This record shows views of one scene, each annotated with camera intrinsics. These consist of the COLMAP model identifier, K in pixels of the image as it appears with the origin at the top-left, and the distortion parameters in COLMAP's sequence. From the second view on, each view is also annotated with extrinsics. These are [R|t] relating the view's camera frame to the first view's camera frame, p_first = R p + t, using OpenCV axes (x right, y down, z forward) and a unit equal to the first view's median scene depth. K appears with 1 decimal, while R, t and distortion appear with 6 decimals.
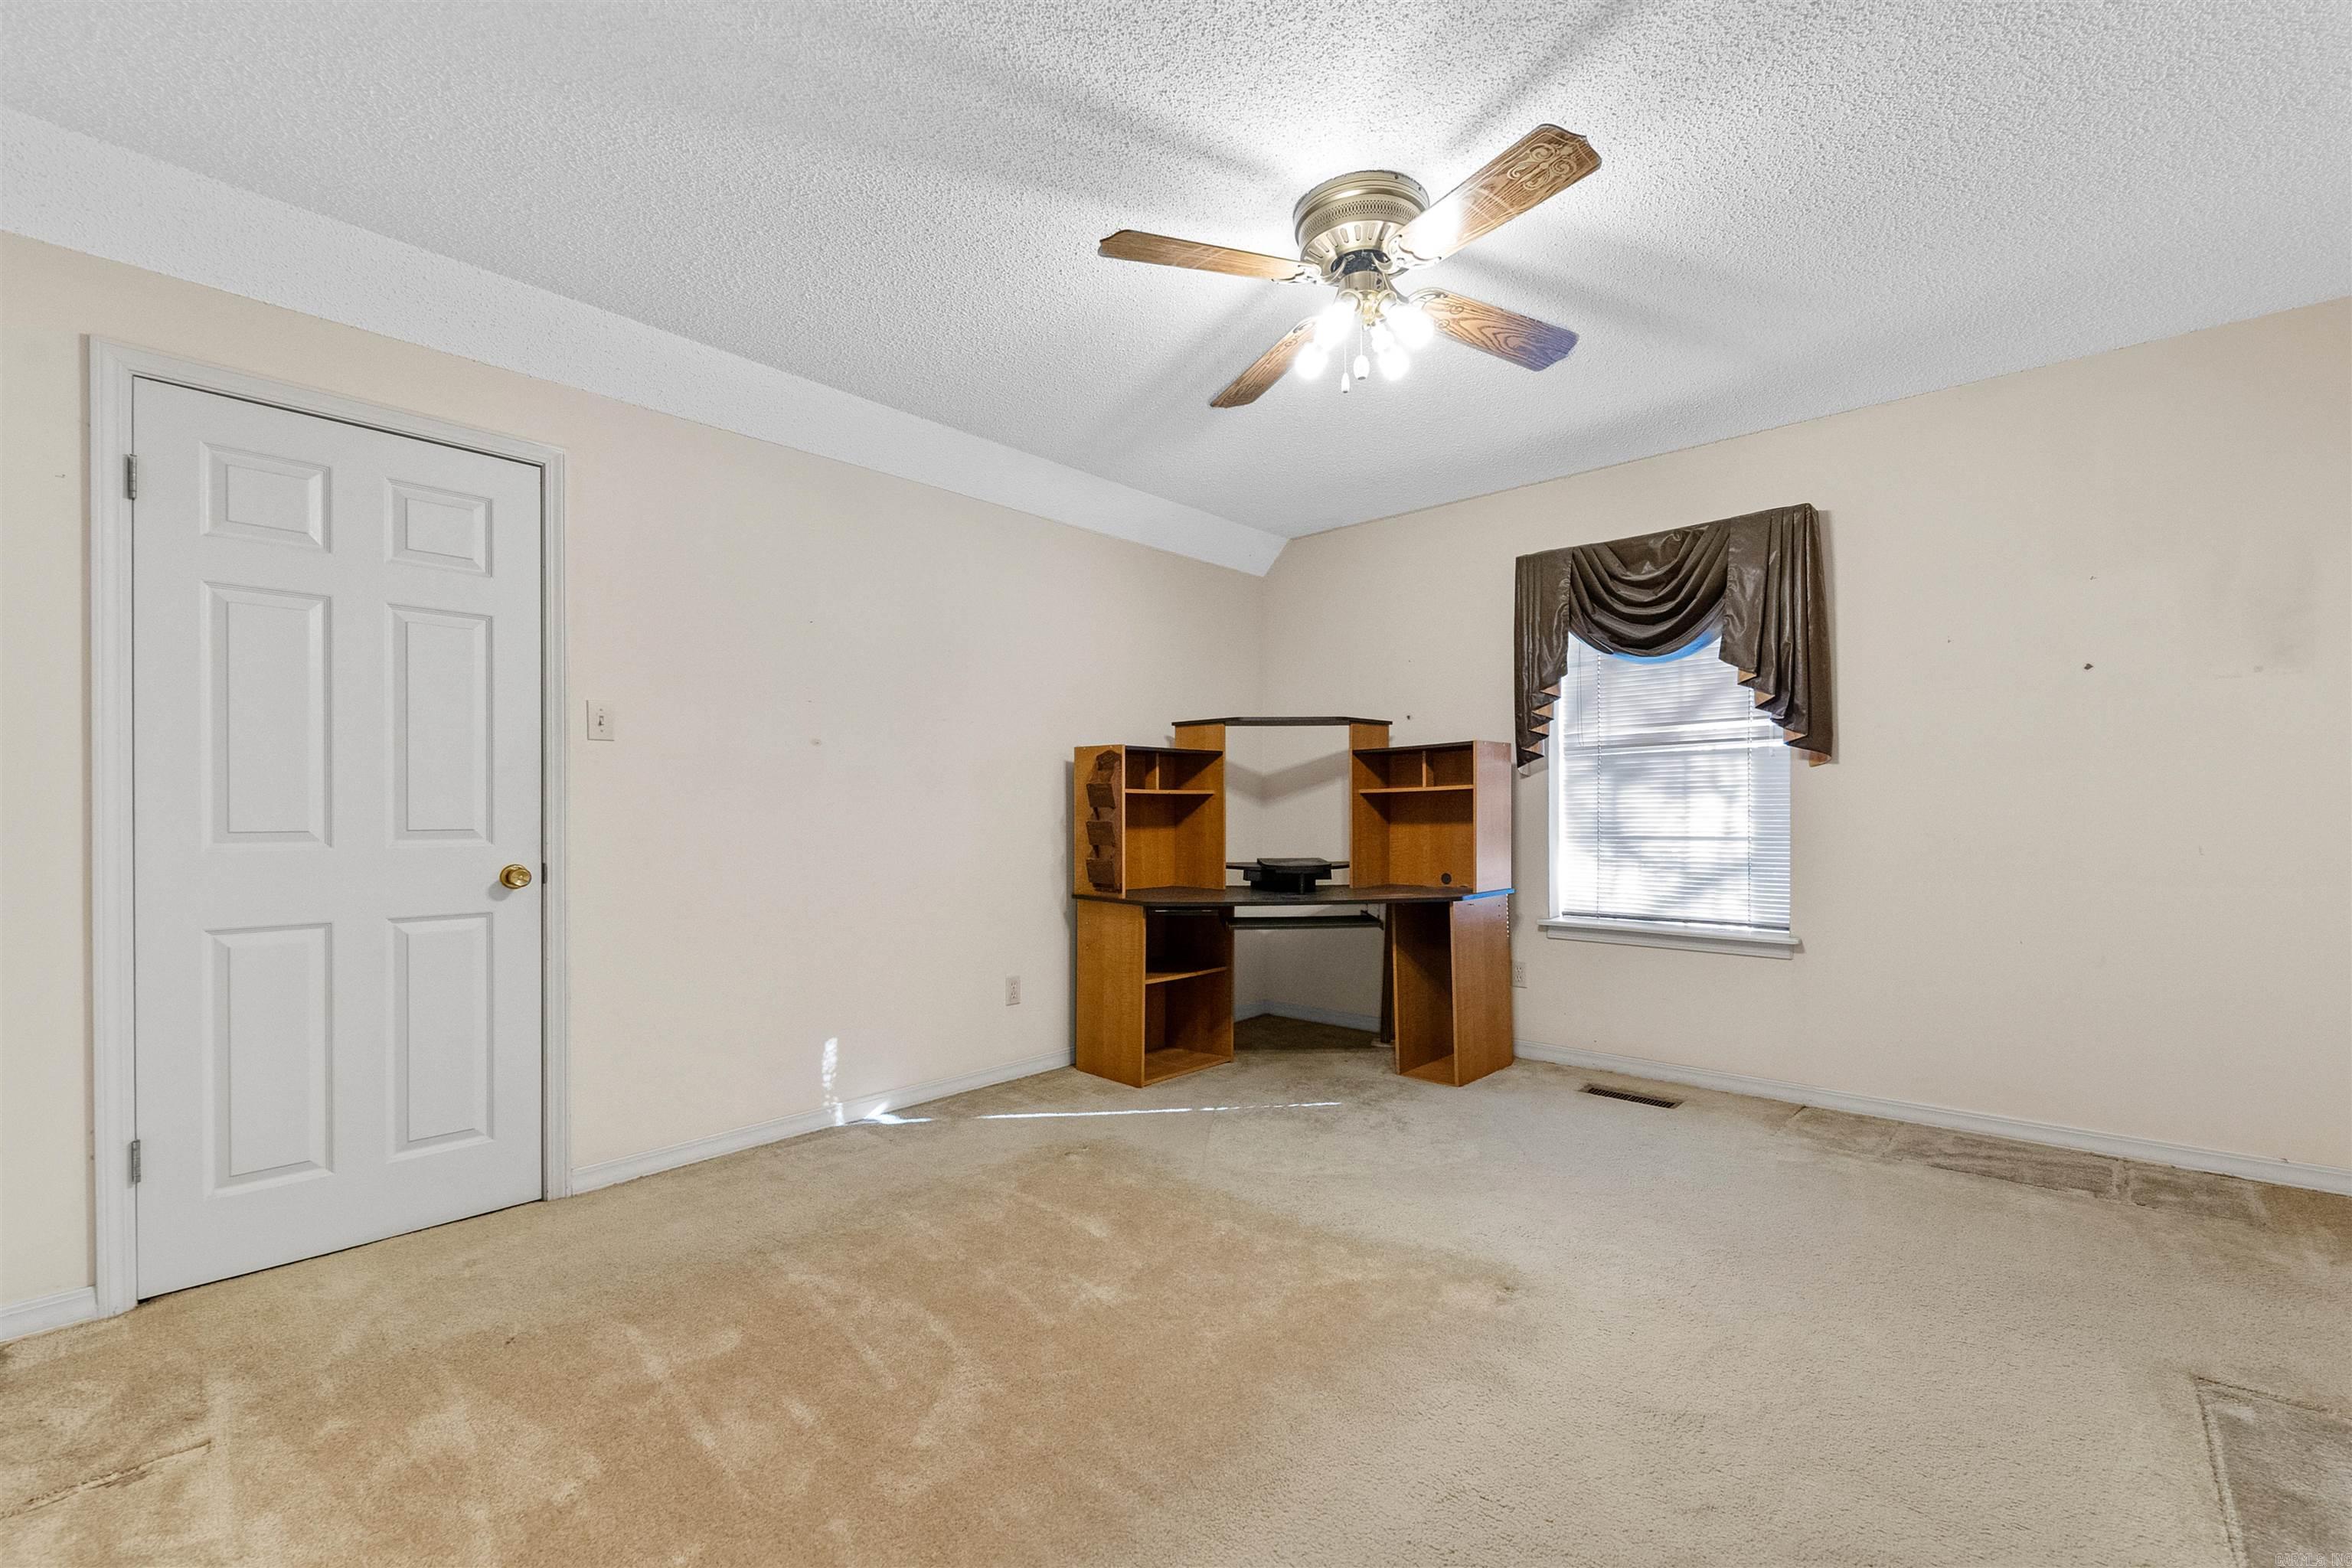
lens RADIAL K [[947.1, 0, 1173.3], [0, 947.1, 807.7], [0, 0, 1]] dist [-0.000163, -0.000030]
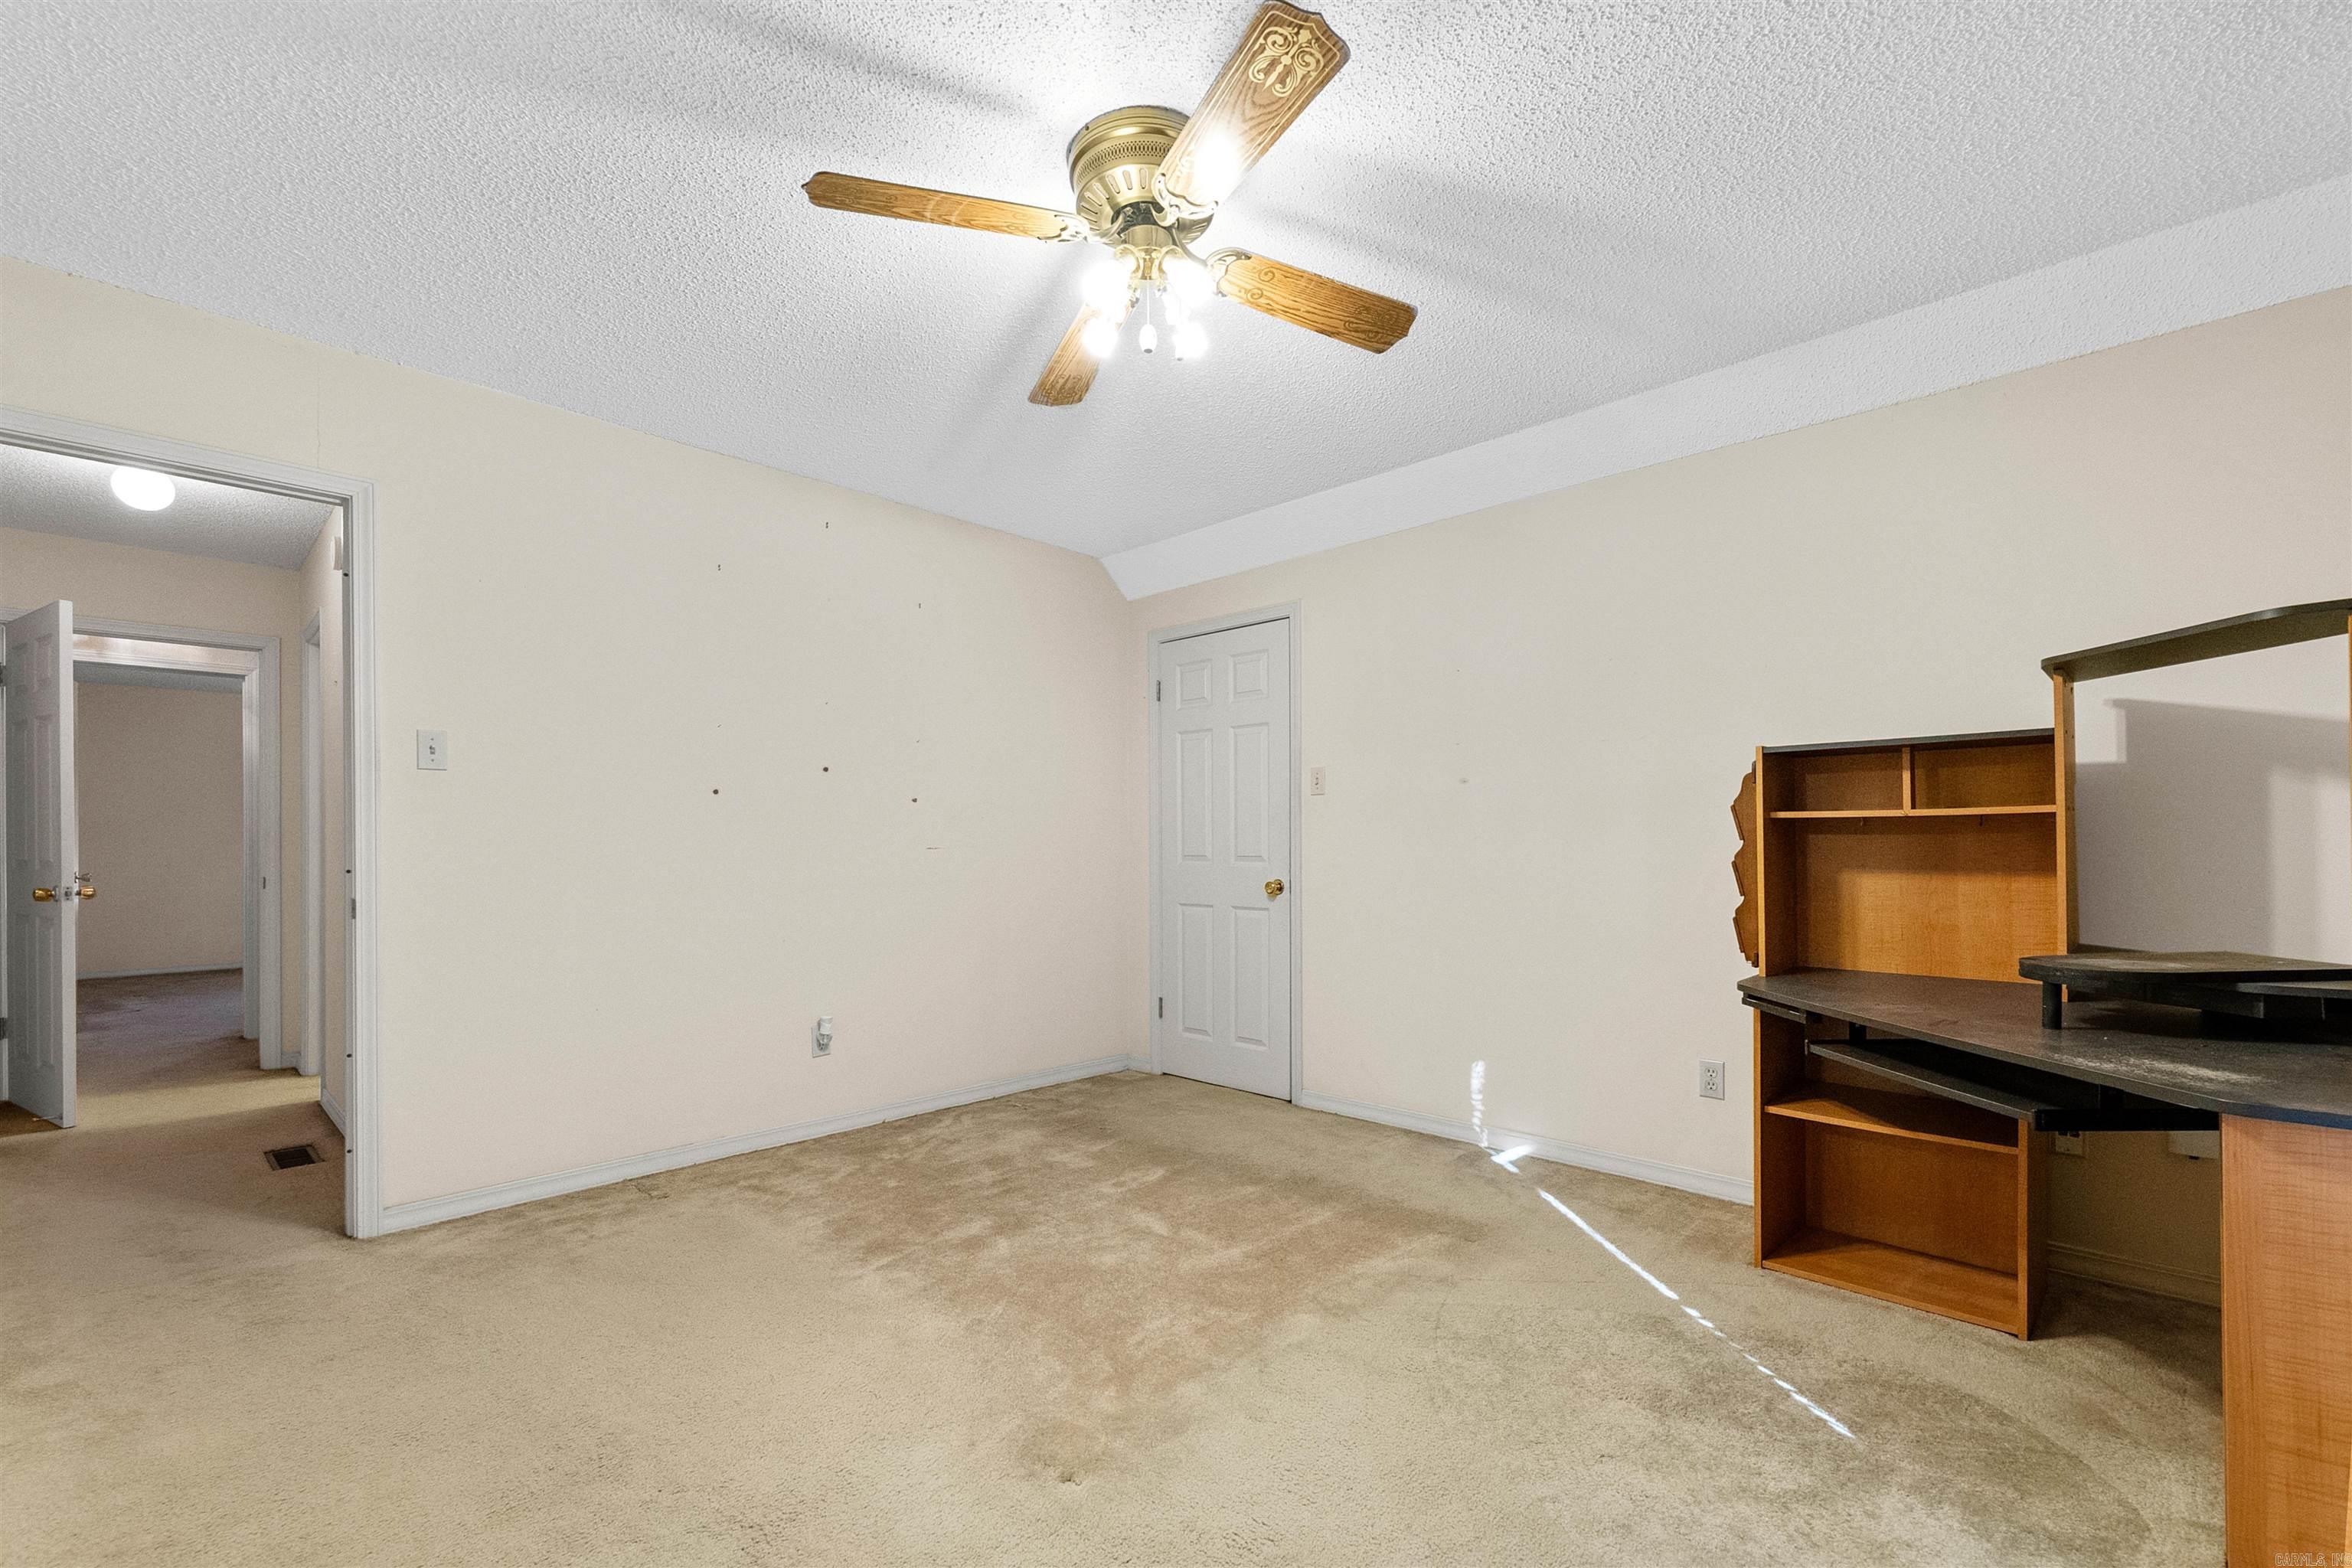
lens RADIAL K [[1002.6, 0, 1179.2], [0, 1002.6, 804.9], [0, 0, 1]] dist [0.001999, 0.000010]
pose [[-0.018349, -0.024059, -0.999542, 0.758938], [0.021430, 0.999471, -0.024450, -0.020157], [0.999602, -0.021869, -0.017824, 0.688186]]
